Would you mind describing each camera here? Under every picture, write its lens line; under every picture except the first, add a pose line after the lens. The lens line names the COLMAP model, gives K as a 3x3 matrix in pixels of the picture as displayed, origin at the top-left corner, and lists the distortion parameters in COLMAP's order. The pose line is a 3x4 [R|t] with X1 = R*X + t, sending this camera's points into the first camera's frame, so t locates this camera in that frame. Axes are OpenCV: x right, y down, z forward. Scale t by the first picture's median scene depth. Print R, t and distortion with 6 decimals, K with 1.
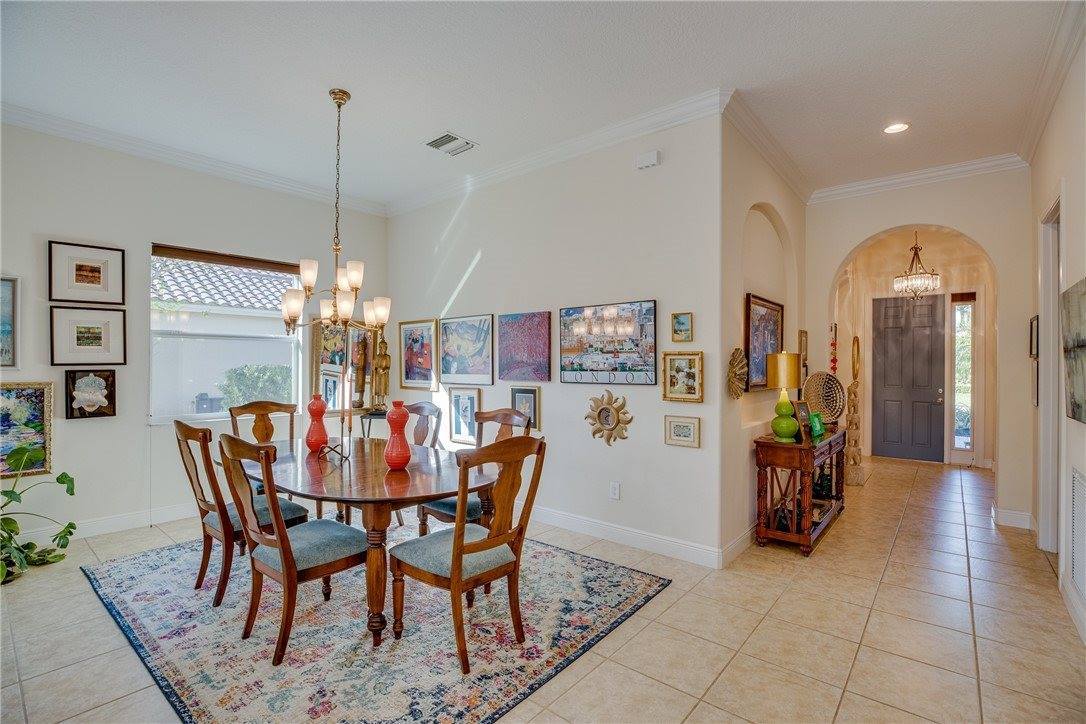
lens RADIAL K [[499.5, 0, 545.4], [0, 499.5, 361.7], [0, 0, 1]] dist [-0.042190, 0.012398]
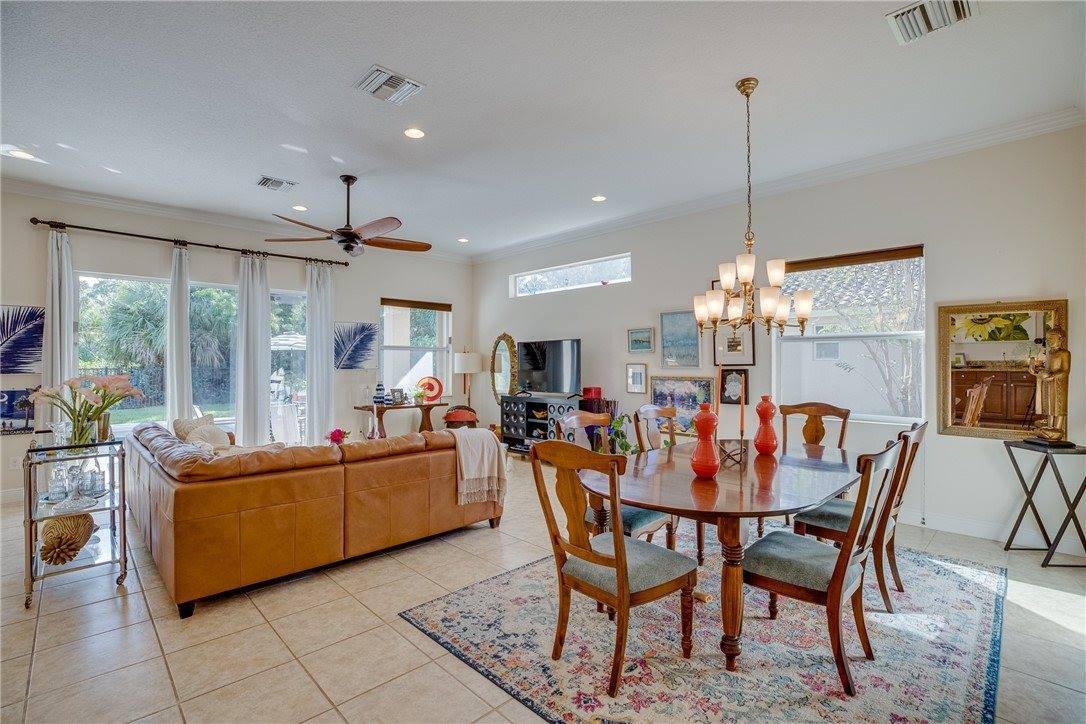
lens RADIAL K [[499.5, 0, 543.3], [0, 499.5, 362.1], [0, 0, 1]] dist [-0.042190, 0.012398]
pose [[-0.105649, -0.006277, -0.994384, 0.495791], [0.002345, 0.999976, -0.006562, 0.005117], [0.994401, -0.003025, -0.105631, 0.608180]]
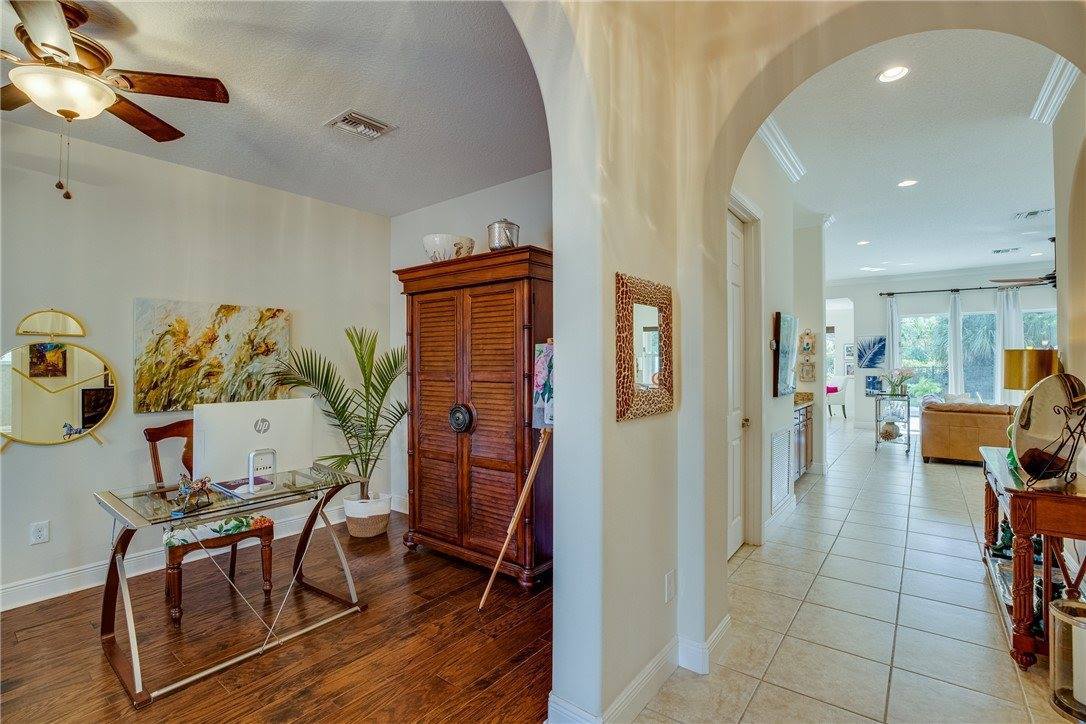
lens RADIAL K [[499.5, 0, 544.3], [0, 499.5, 360.1], [0, 0, 1]] dist [-0.042190, 0.012398]
pose [[-0.999339, -0.003464, -0.036178, 1.292444], [-0.003162, 0.999960, -0.008408, 0.008391], [0.036206, -0.008288, -0.999310, 1.729735]]
